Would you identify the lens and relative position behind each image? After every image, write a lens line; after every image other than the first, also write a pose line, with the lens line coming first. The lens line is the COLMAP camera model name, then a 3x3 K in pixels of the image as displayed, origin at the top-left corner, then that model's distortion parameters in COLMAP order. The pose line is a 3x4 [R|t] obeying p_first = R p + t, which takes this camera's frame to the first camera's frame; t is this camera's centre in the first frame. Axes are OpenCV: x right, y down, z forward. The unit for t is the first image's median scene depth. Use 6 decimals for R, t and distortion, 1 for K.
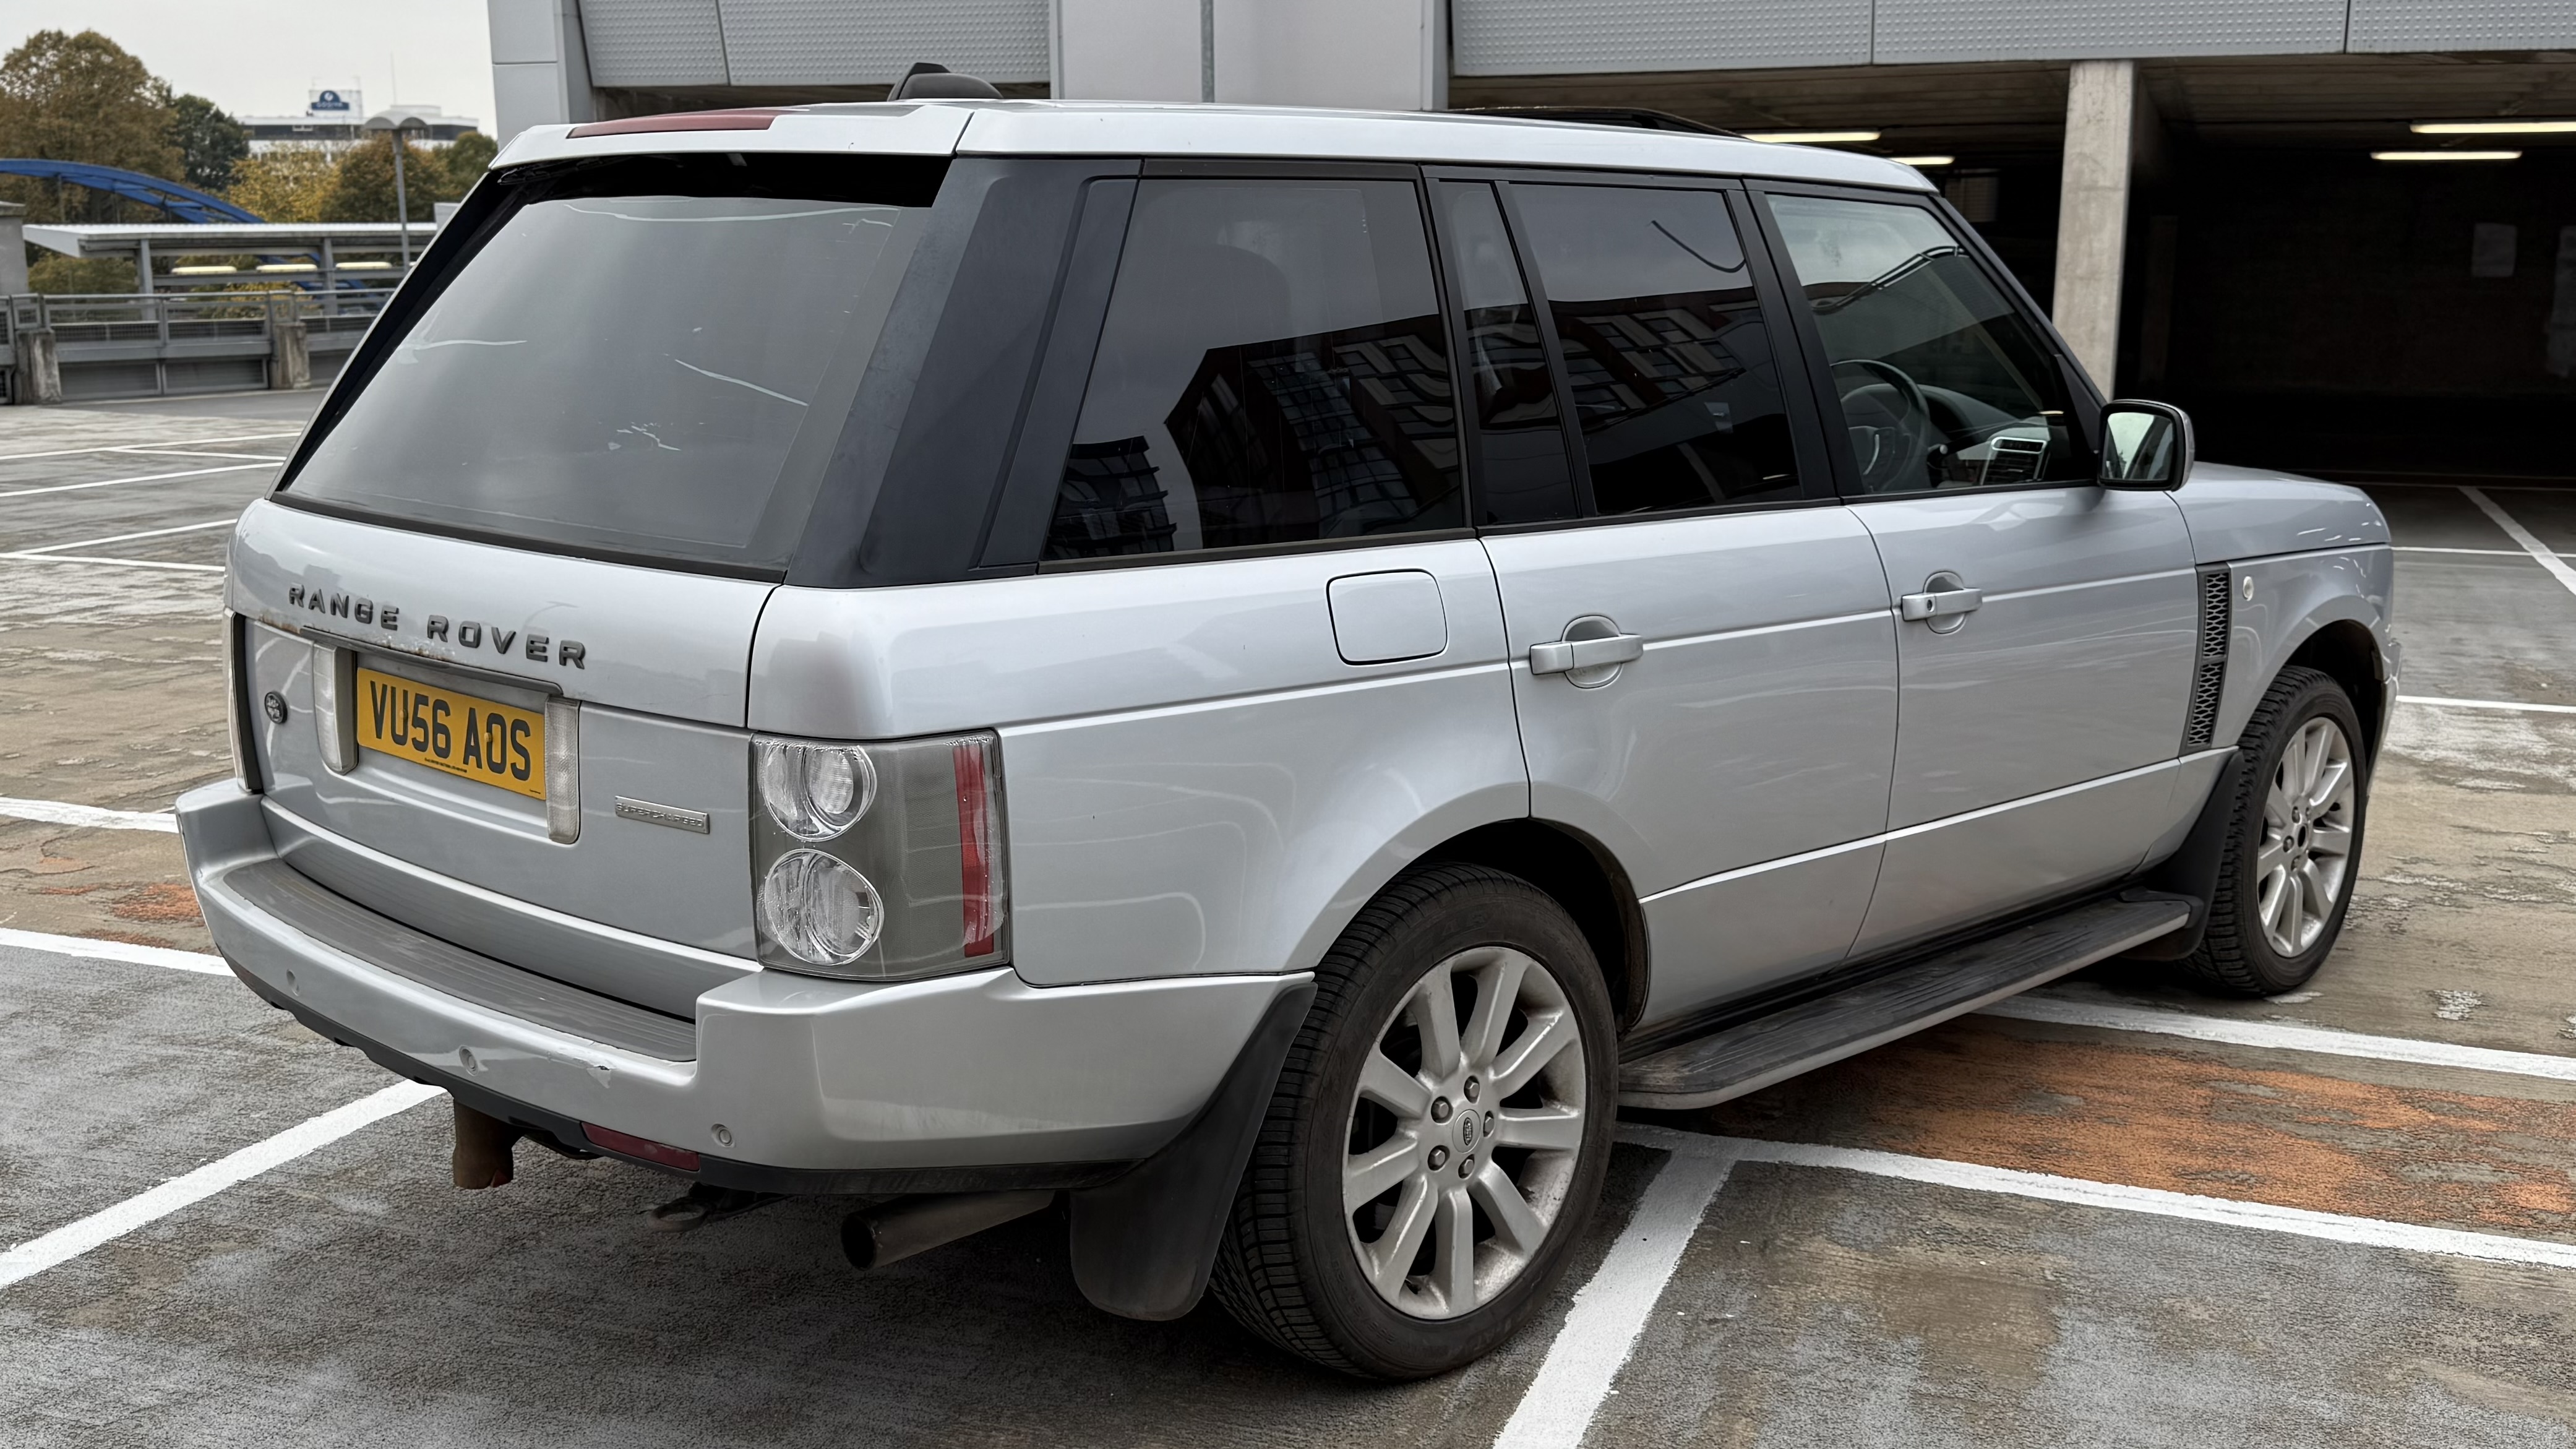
lens RADIAL K [[2359.7, 0, 1359.5], [0, 2359.7, 745.5], [0, 0, 1]] dist [0.177123, -0.338737]
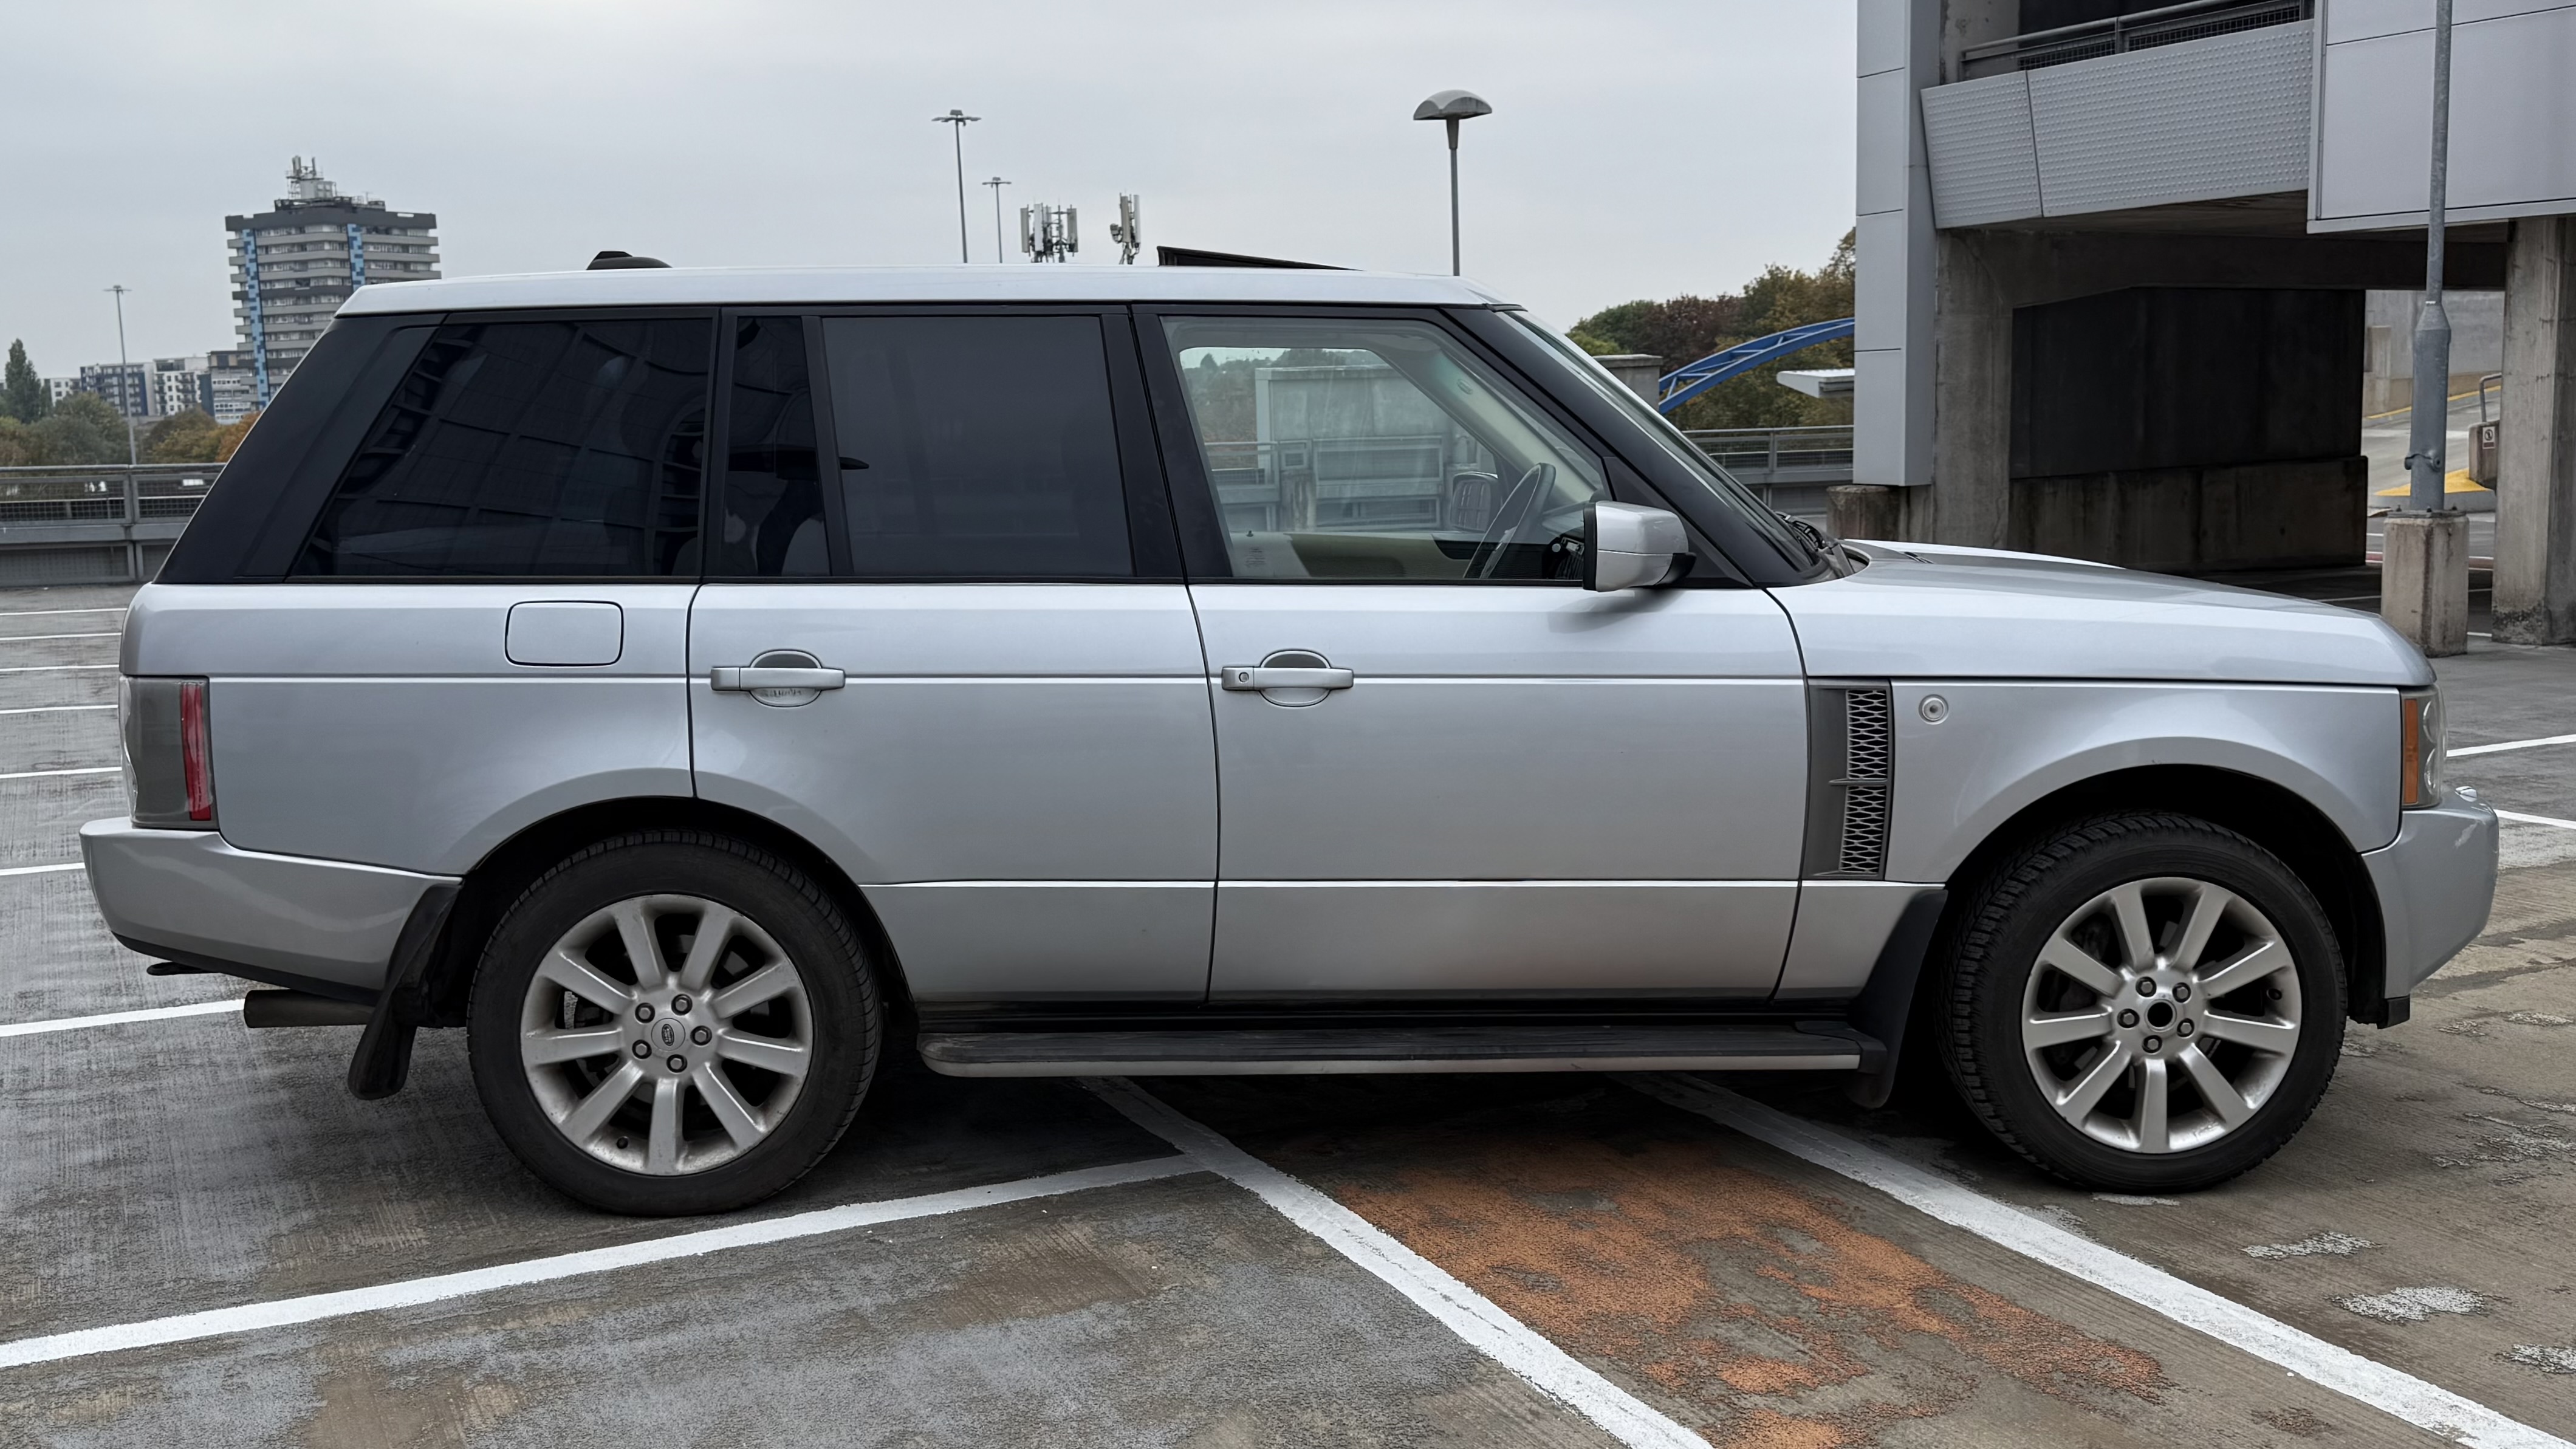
lens RADIAL K [[2359.6, 0, 1359.5], [0, 2359.6, 745.5], [0, 0, 1]] dist [0.177123, -0.338737]
pose [[0.731516, 0.078927, -0.677241, 1.039471], [-0.113917, 0.993464, -0.007266, -0.025928], [0.672241, 0.082465, 0.735725, 0.233573]]
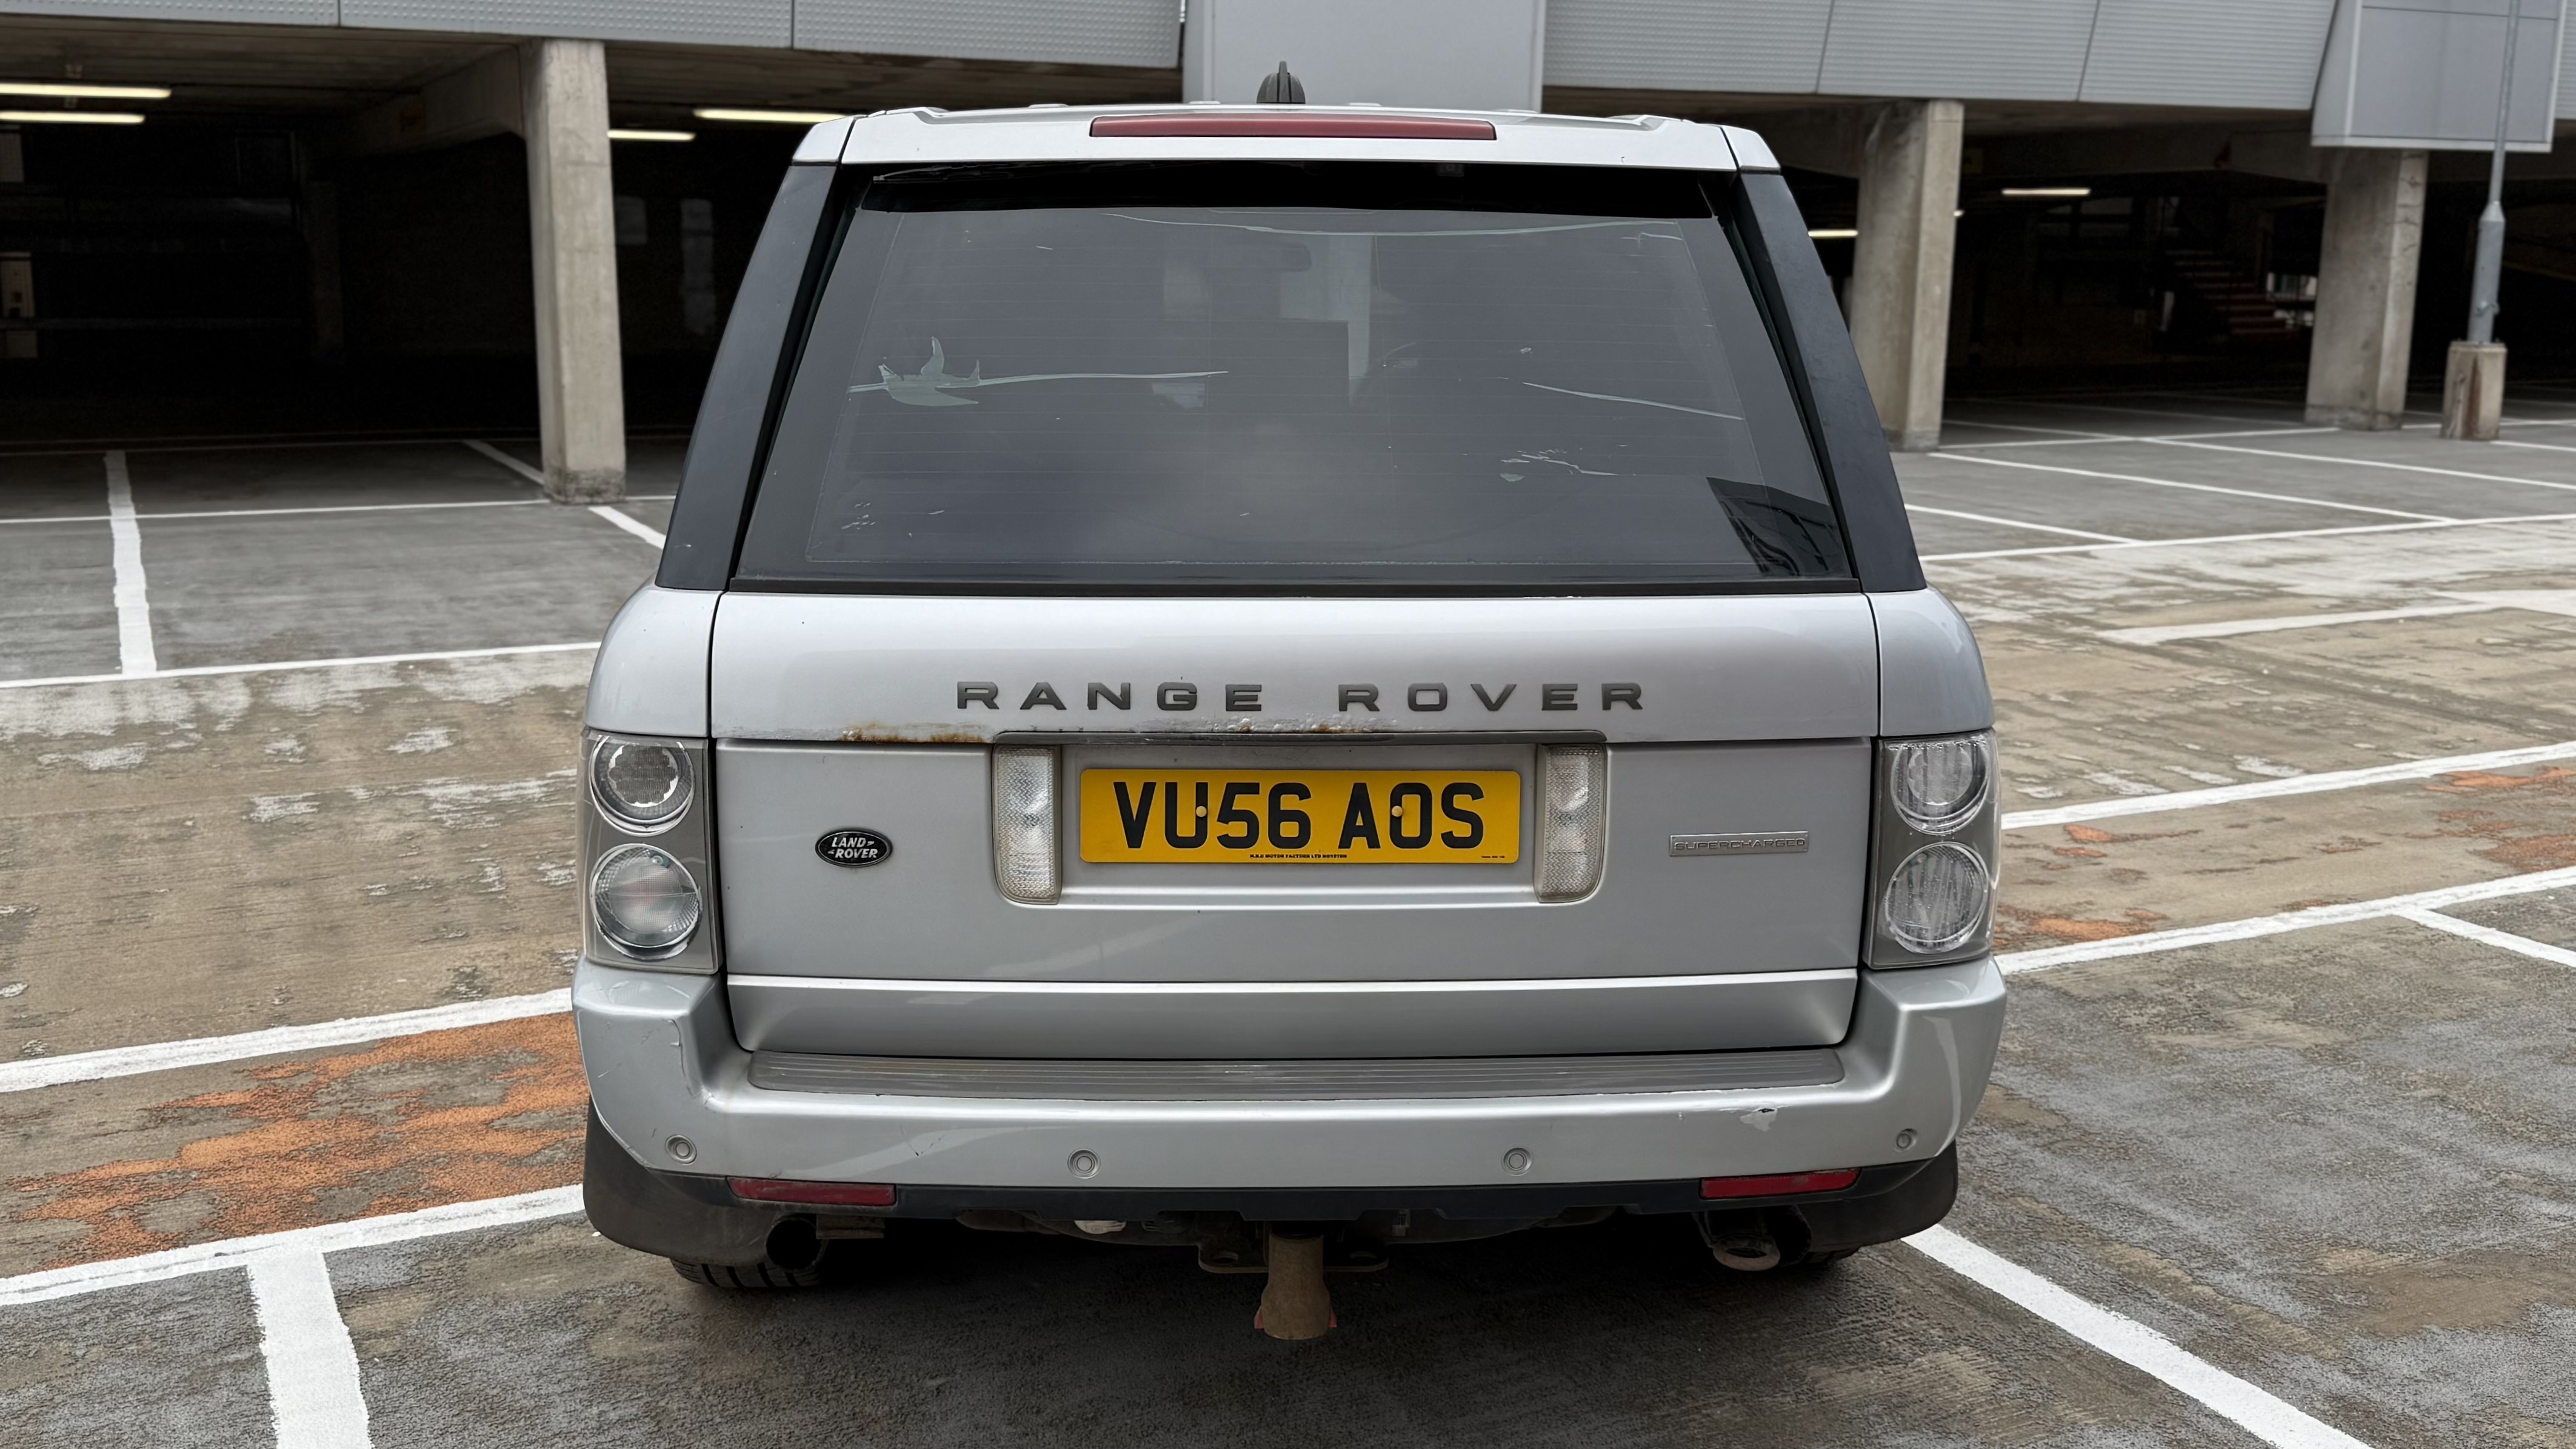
lens RADIAL K [[2346.3, 0, 1248.6], [0, 2346.3, 659.4], [0, 0, 1]] dist [0.109494, -0.189597]
pose [[0.717382, -0.125621, 0.685261, -0.774136], [0.137337, 0.989808, 0.037676, -0.077781], [-0.683009, 0.067084, 0.727323, 0.306855]]
